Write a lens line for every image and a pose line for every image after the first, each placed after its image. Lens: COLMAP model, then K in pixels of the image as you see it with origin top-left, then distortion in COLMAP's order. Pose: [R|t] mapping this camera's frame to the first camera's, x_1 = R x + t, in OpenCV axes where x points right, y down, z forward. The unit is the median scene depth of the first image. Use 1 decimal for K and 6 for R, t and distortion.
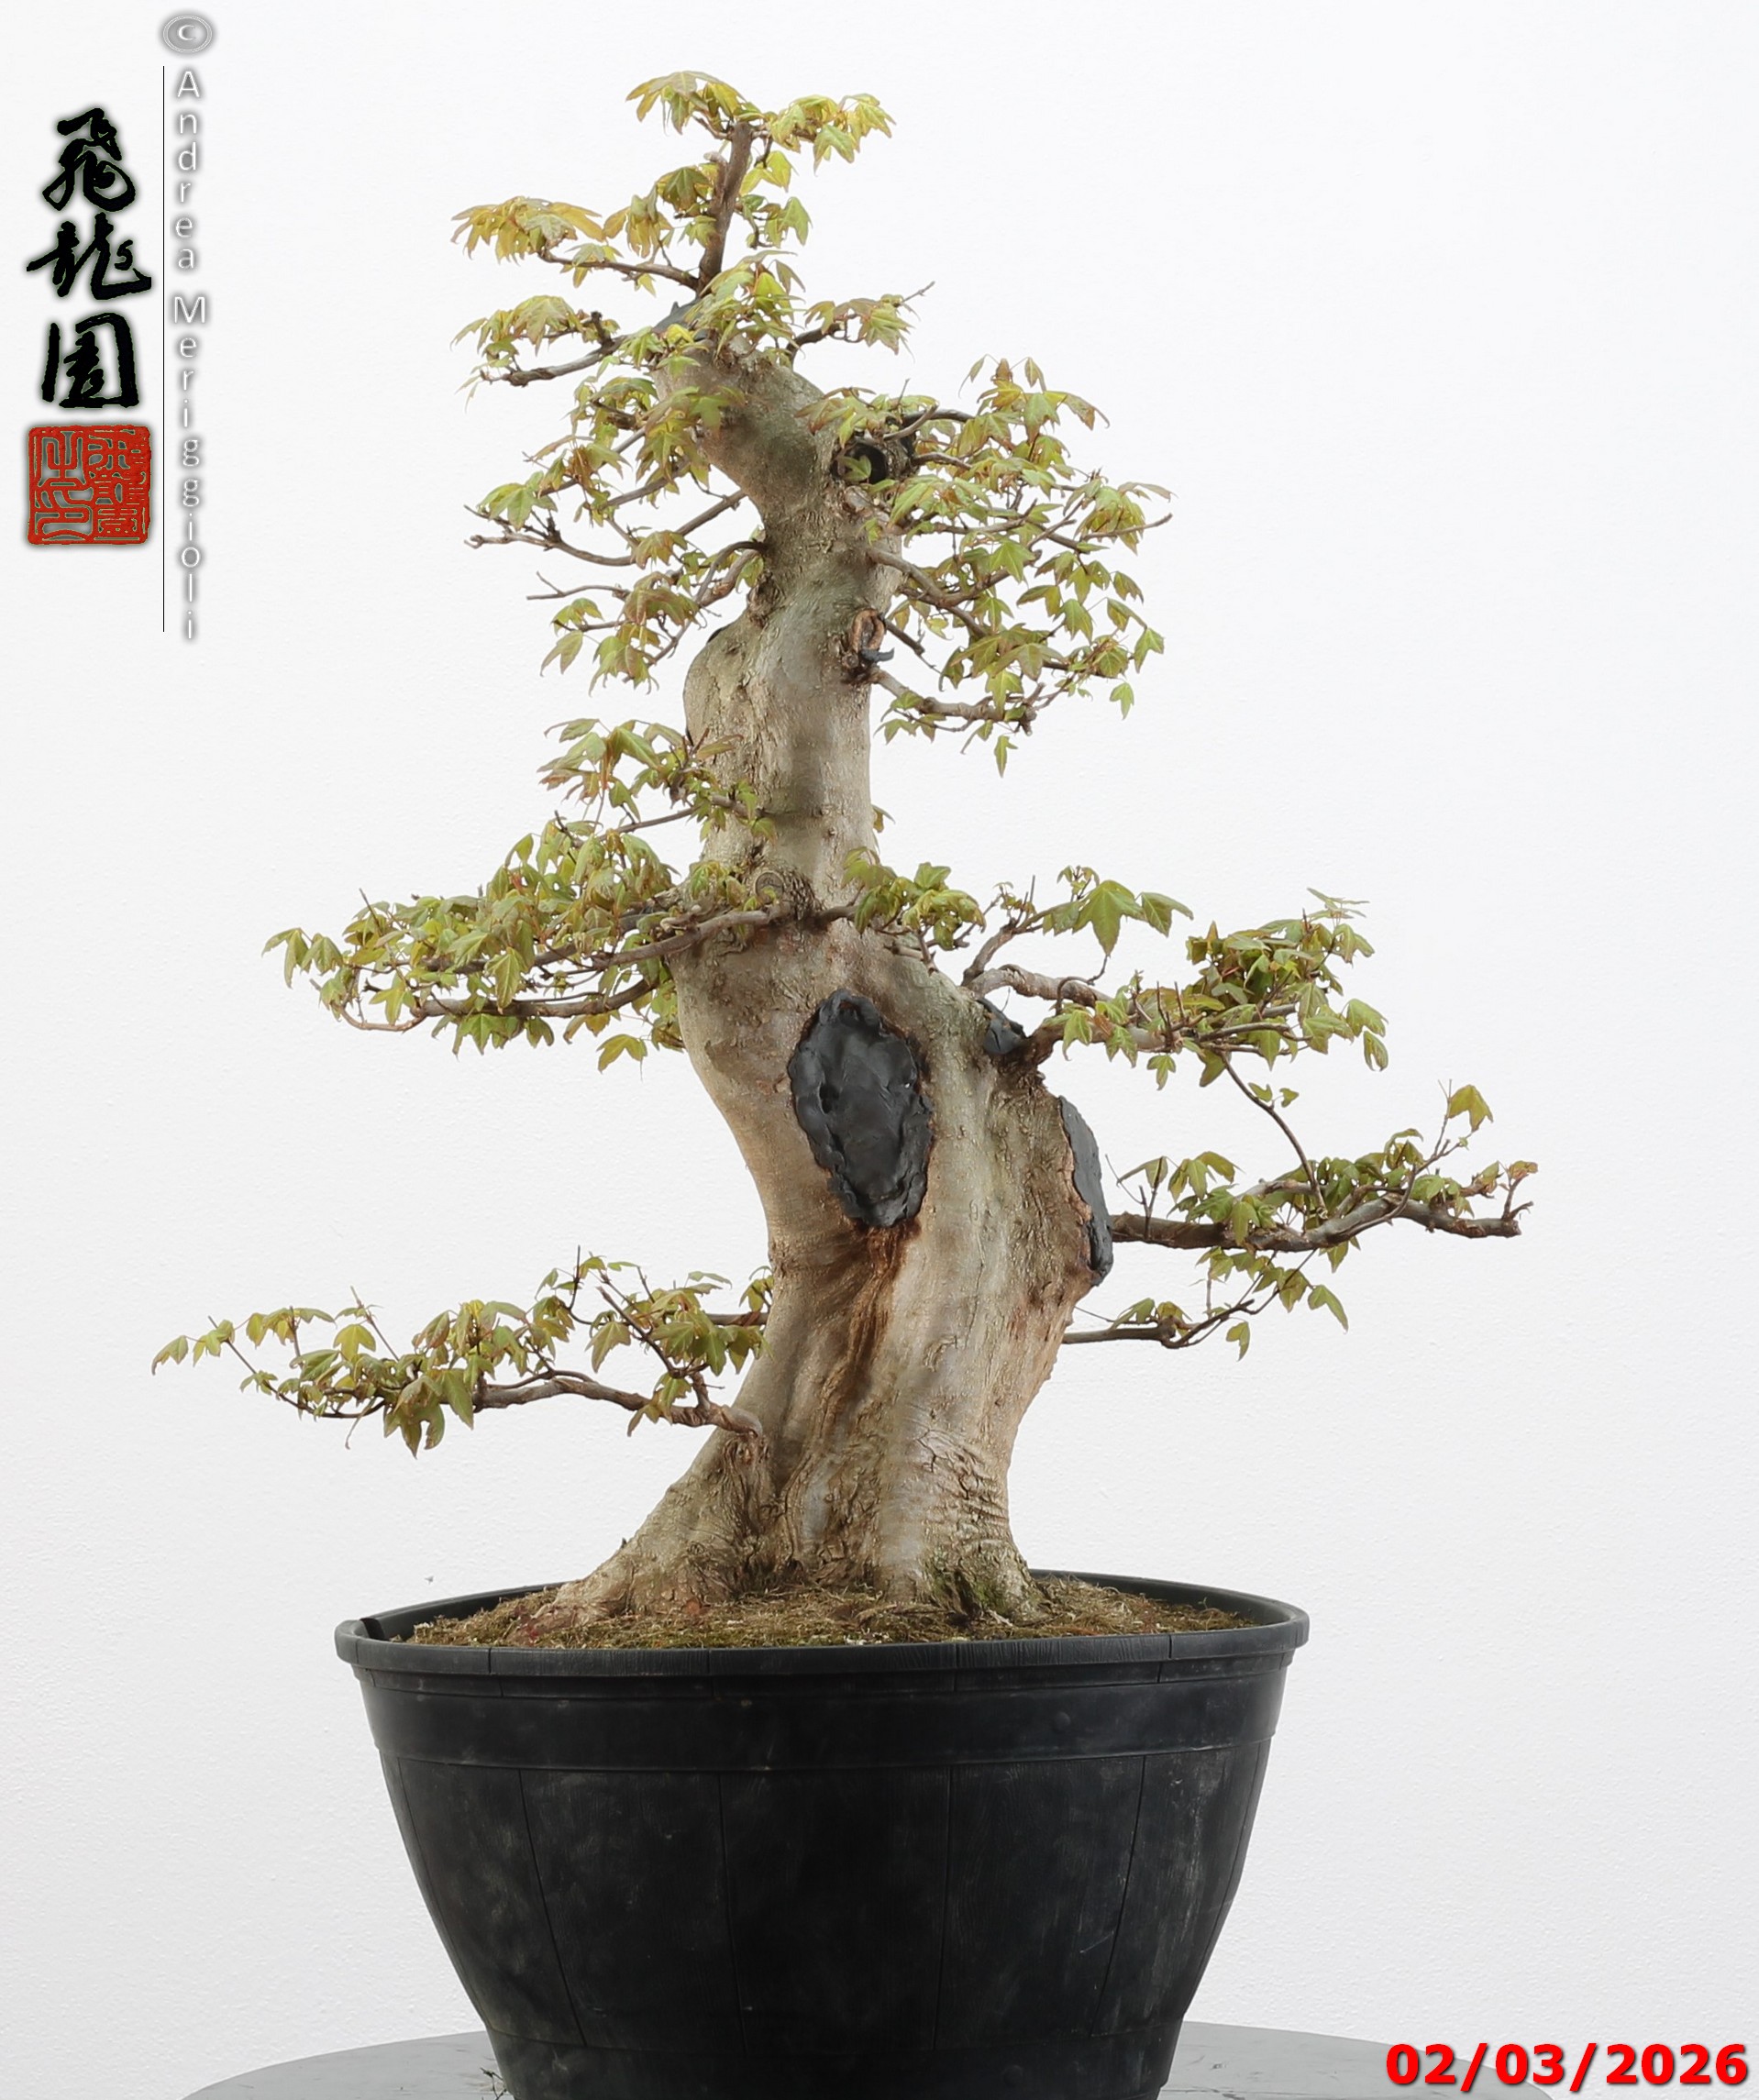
lens RADIAL K [[3073.9, 0, 973.9], [0, 3073.9, 1051.5], [0, 0, 1]] dist [-0.029876, 0.000000]
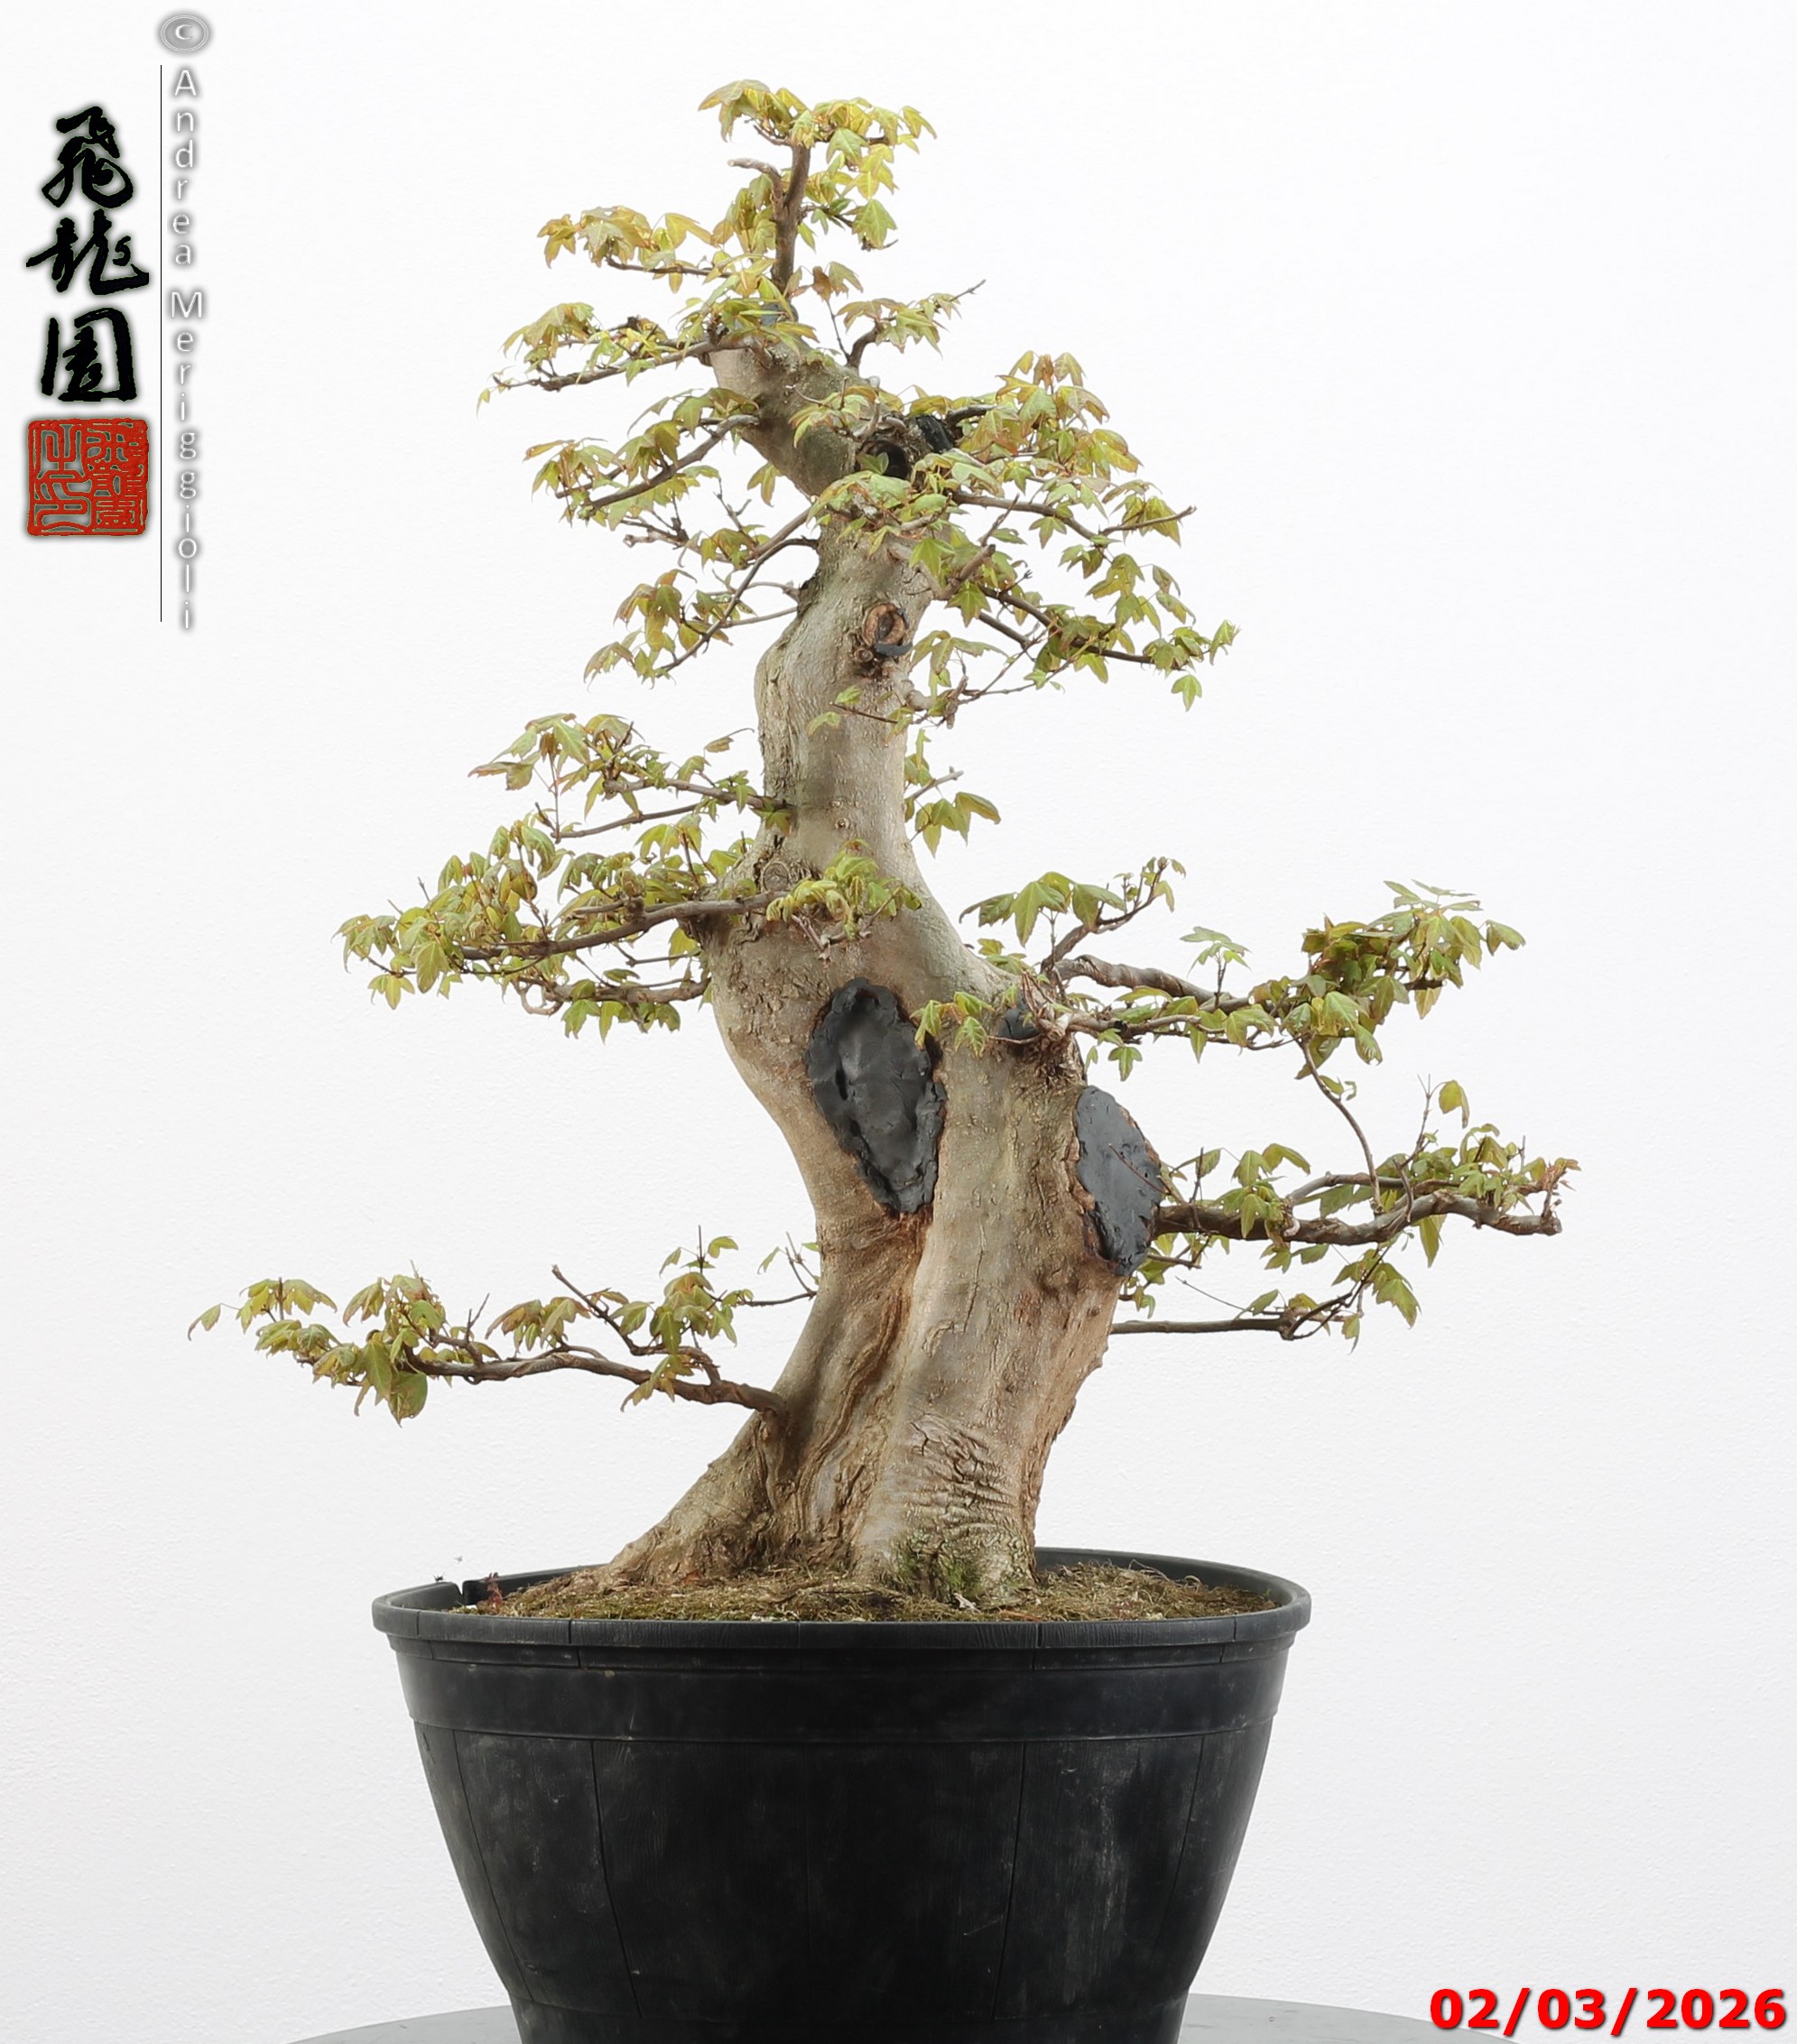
lens RADIAL K [[3032.6, 0, 890.3], [0, 3032.6, 1037.6], [0, 0, 1]] dist [-0.023544, 0.000000]
pose [[0.989860, 0.010777, -0.141638, 0.109040], [-0.010817, 0.999941, 0.000487, -0.001127], [0.141635, 0.001050, 0.989918, 0.007901]]
